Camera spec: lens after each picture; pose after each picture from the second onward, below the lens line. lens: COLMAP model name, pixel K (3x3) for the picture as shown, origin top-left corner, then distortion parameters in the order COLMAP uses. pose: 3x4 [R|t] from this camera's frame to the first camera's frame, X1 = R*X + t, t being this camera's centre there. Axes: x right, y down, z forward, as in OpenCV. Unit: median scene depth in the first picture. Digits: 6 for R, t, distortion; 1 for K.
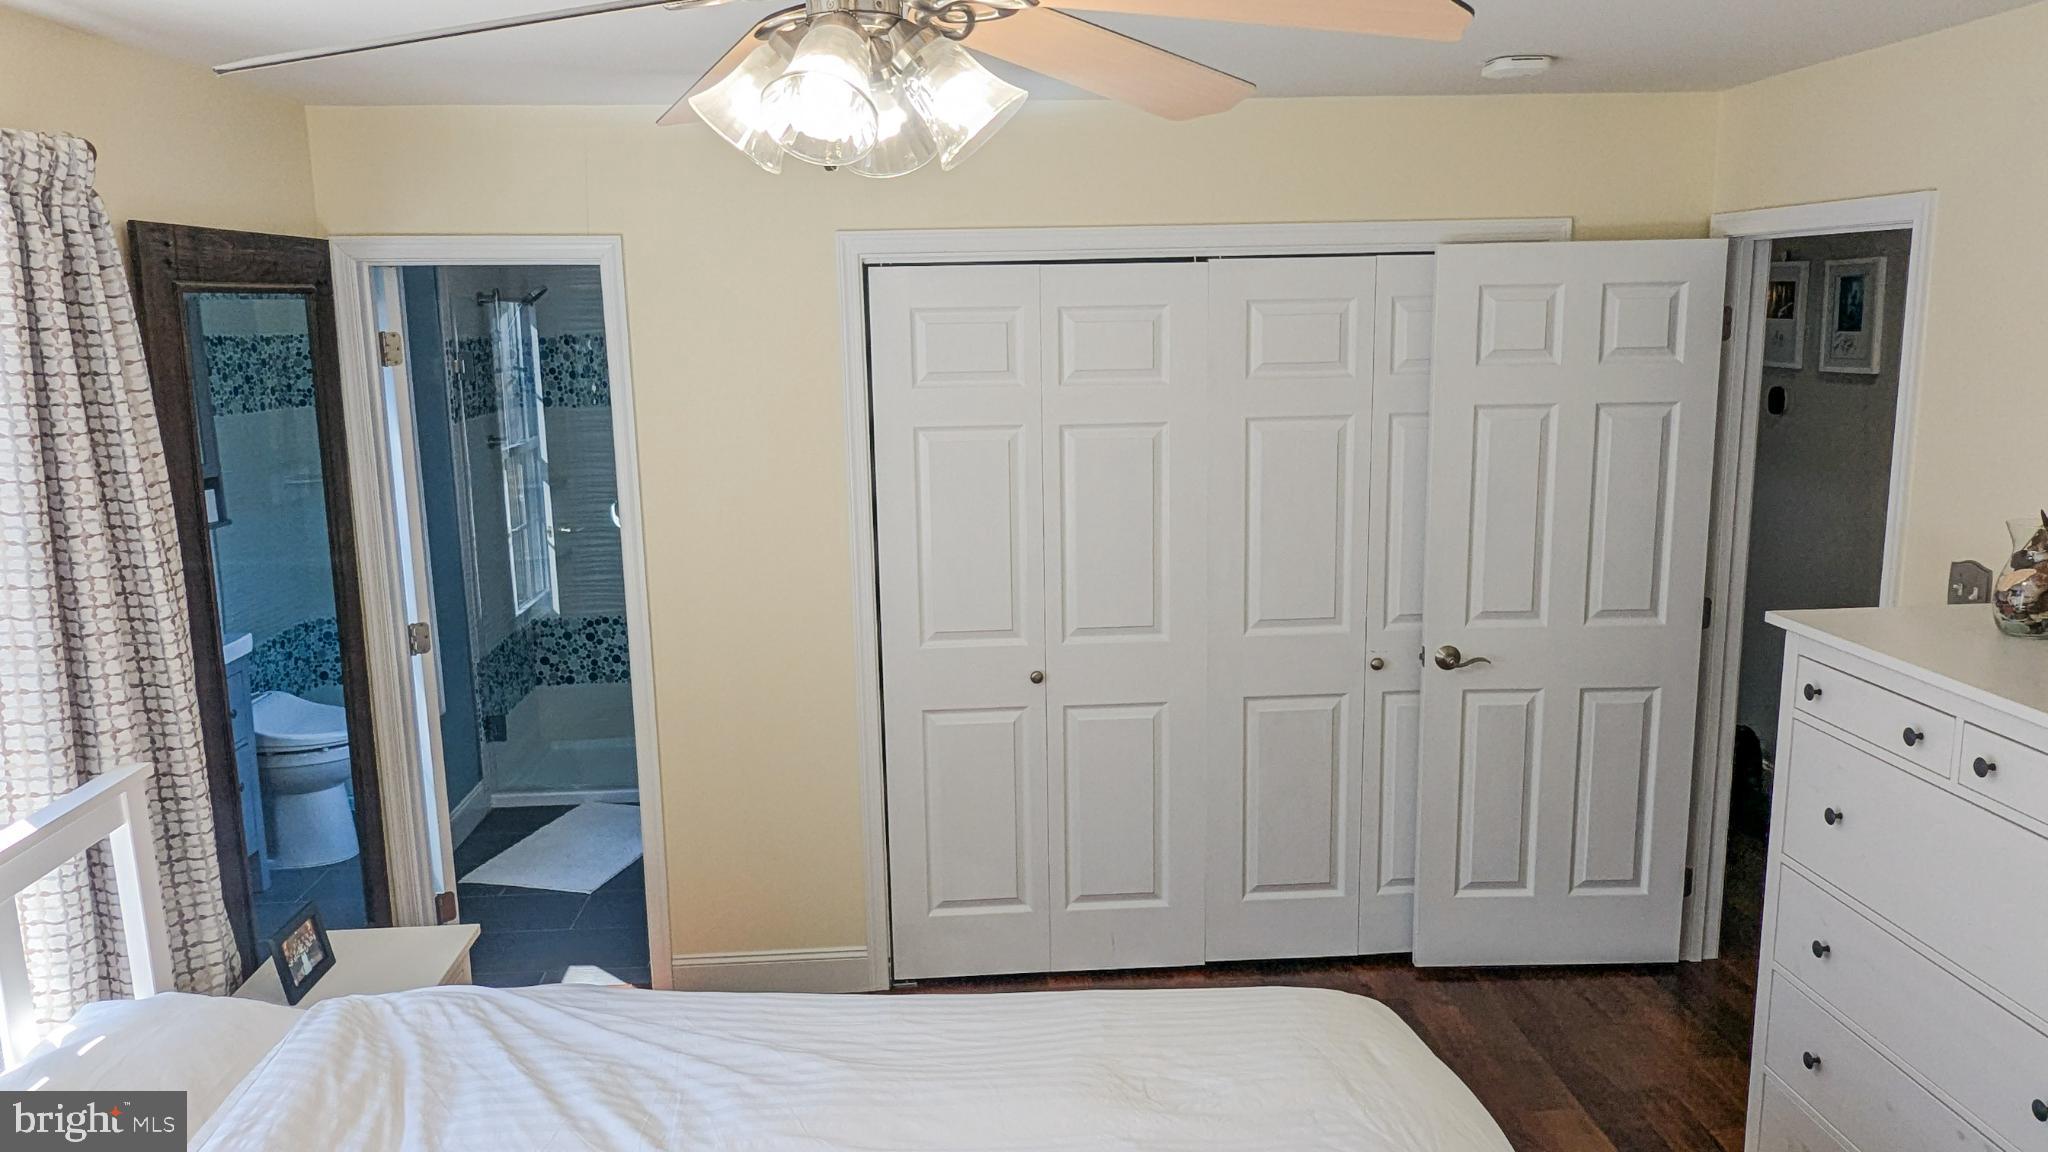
lens RADIAL K [[1466.1, 0, 1044.6], [0, 1466.1, 577.6], [0, 0, 1]] dist [-0.007143, -0.003222]
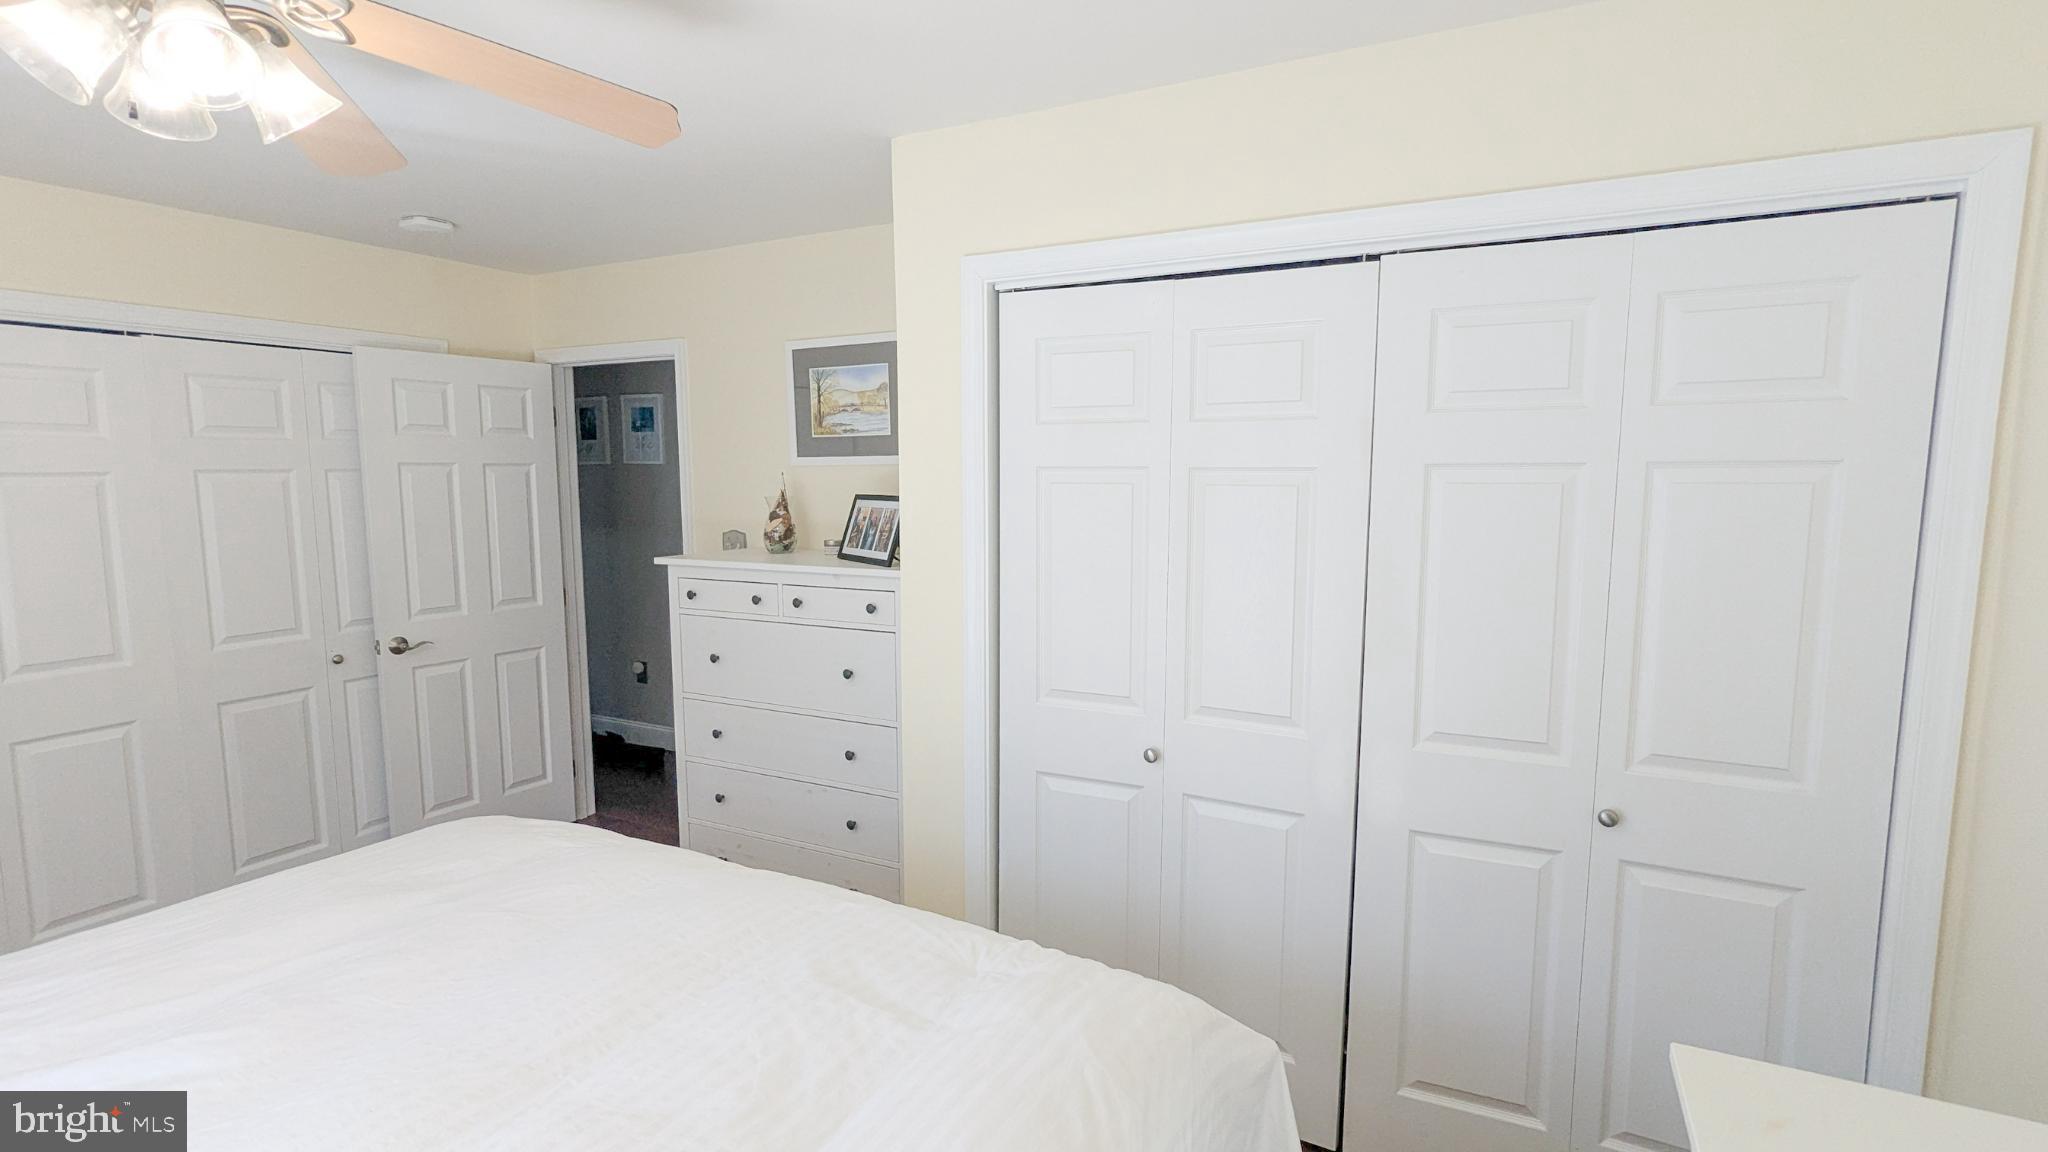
lens RADIAL K [[969.1, 0, 1024.7], [0, 969.1, 588.9], [0, 0, 1]] dist [-0.001039, -0.000337]
pose [[0.528346, -0.092077, 0.844021, -0.199856], [0.148329, 0.988824, 0.015021, 0.083623], [-0.835972, 0.117256, 0.536099, 0.004456]]
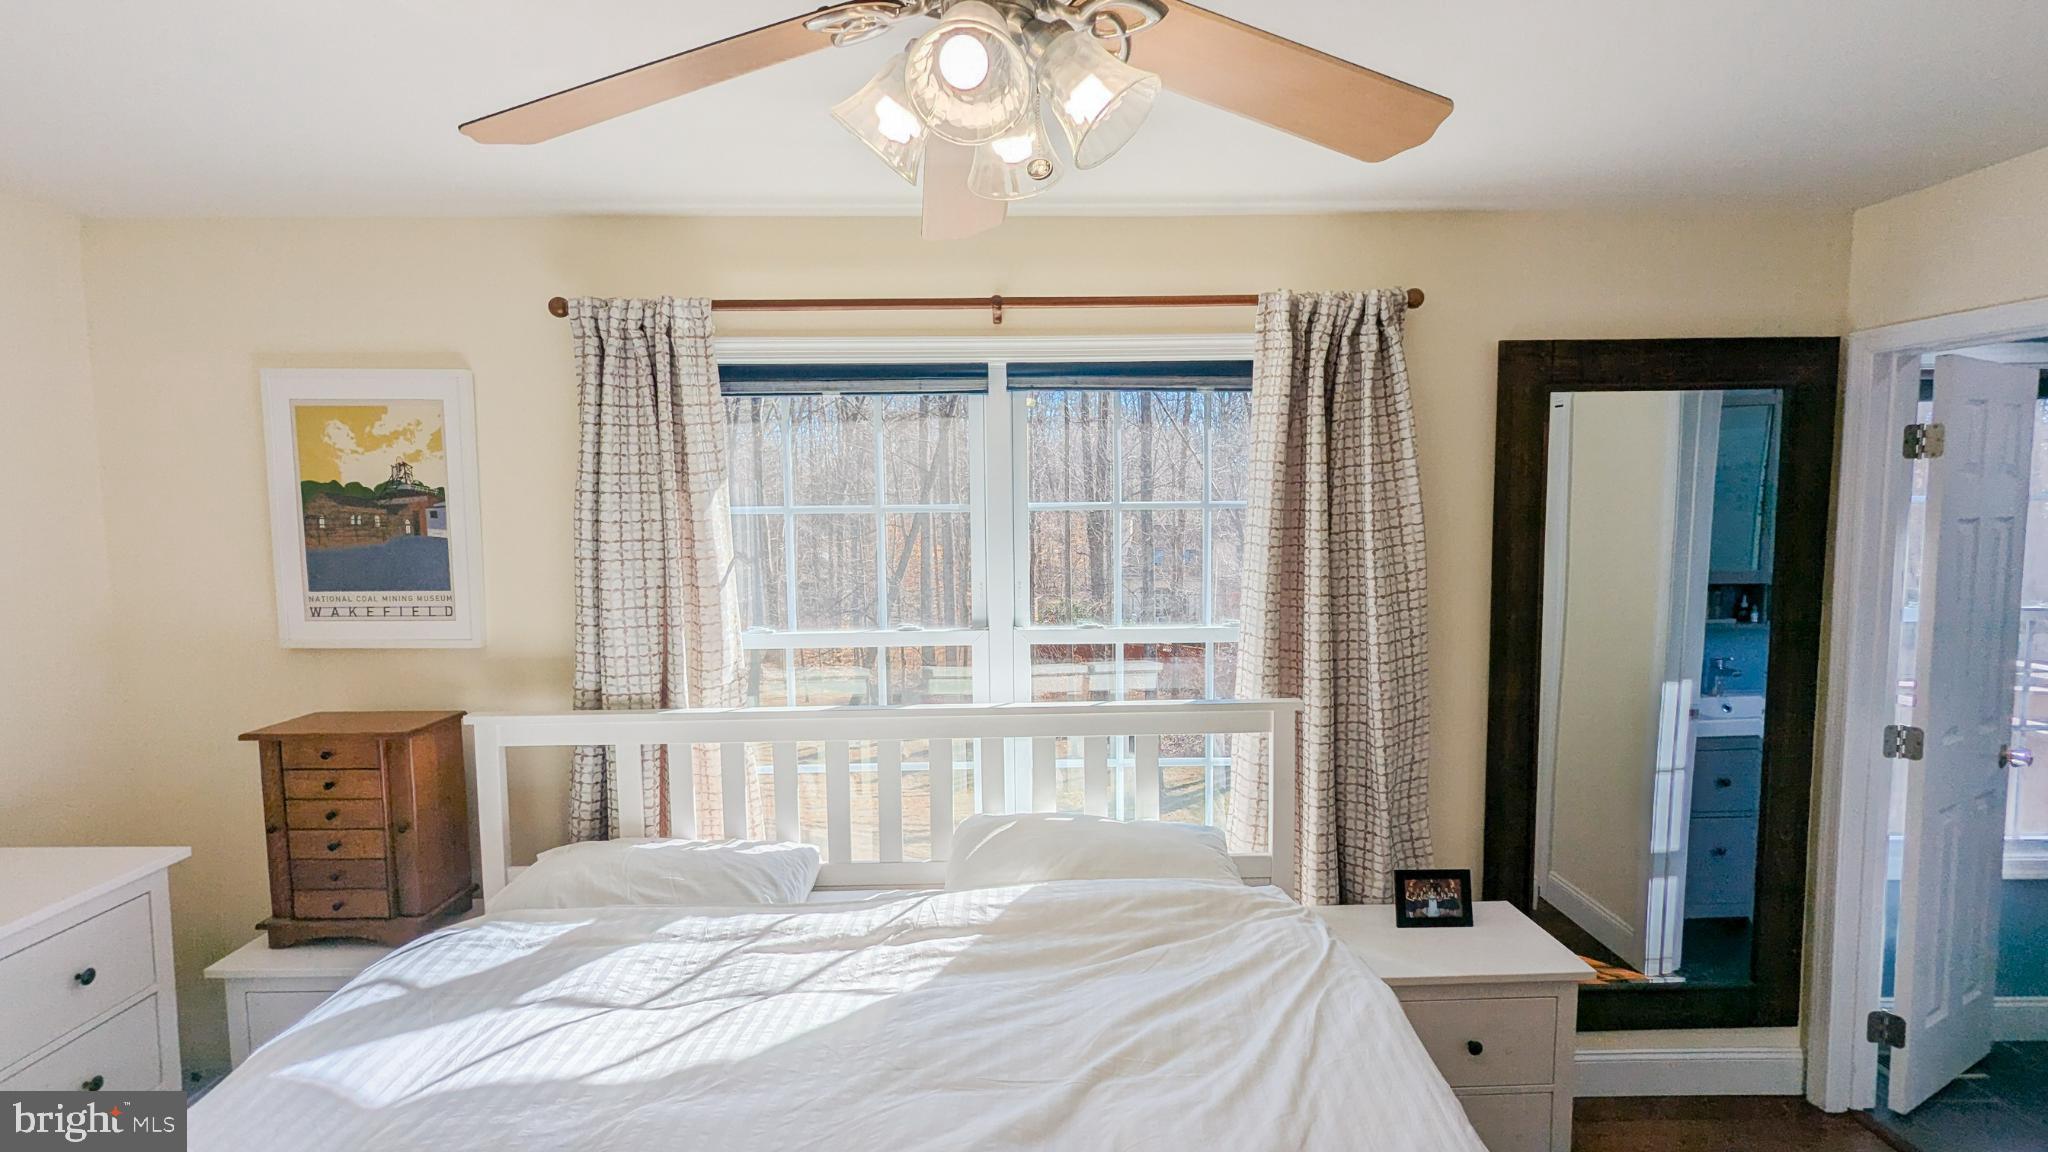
lens RADIAL K [[969.1, 0, 1024.7], [0, 969.1, 588.9], [0, 0, 1]] dist [-0.001039, -0.000337]
pose [[-0.062010, 0.100450, -0.993008, 0.237240], [-0.174434, 0.978519, 0.109878, -0.028231], [0.982714, 0.180028, -0.043156, 0.462780]]
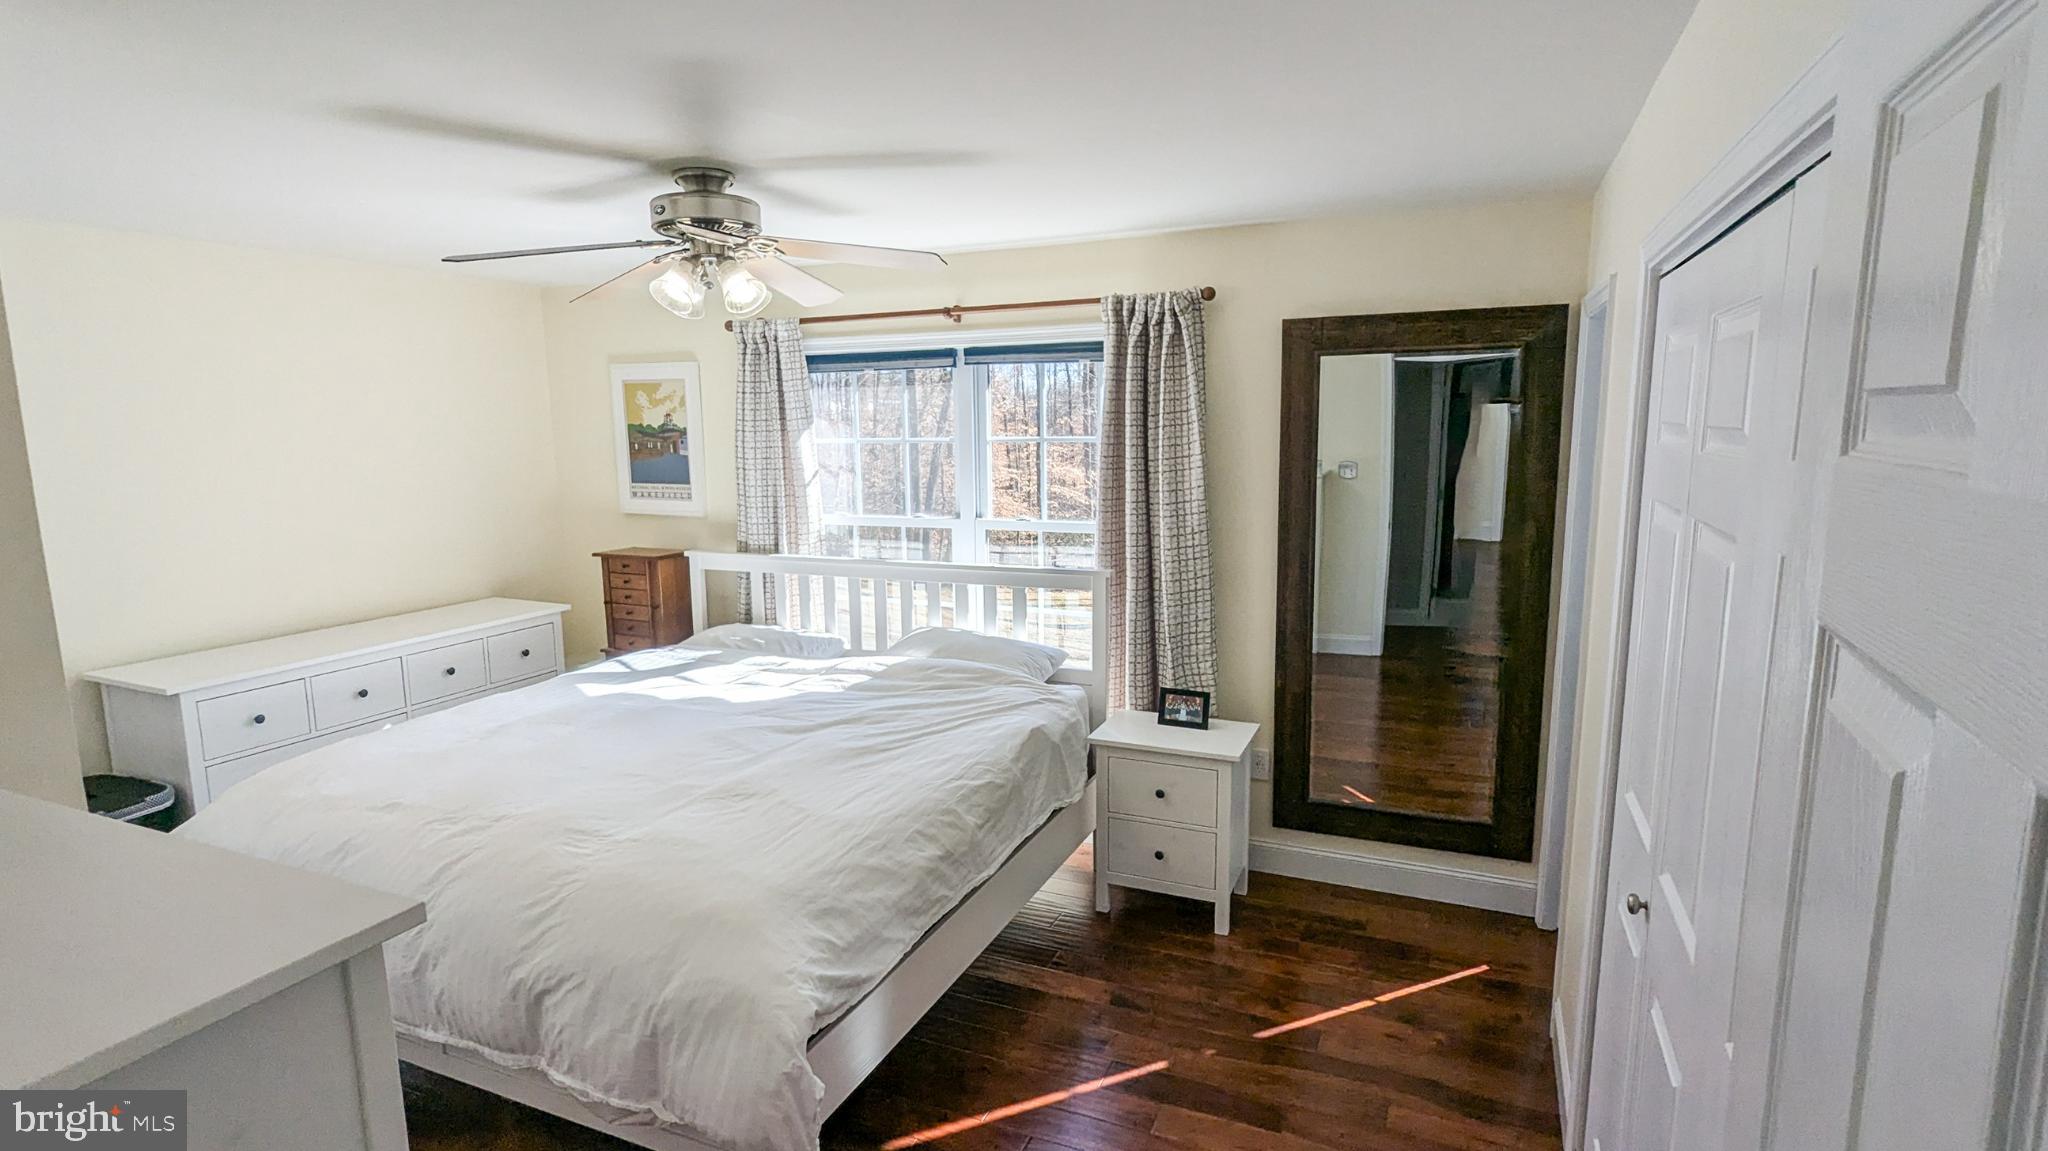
lens RADIAL K [[1019.0, 0, 1015.0], [0, 1019.0, 584.8], [0, 0, 1]] dist [-0.012336, -0.000148]
pose [[-0.483551, 0.157938, -0.860949, 0.514009], [-0.143694, 0.955920, 0.256065, -0.147661], [0.863441, 0.247534, -0.439542, 0.980567]]
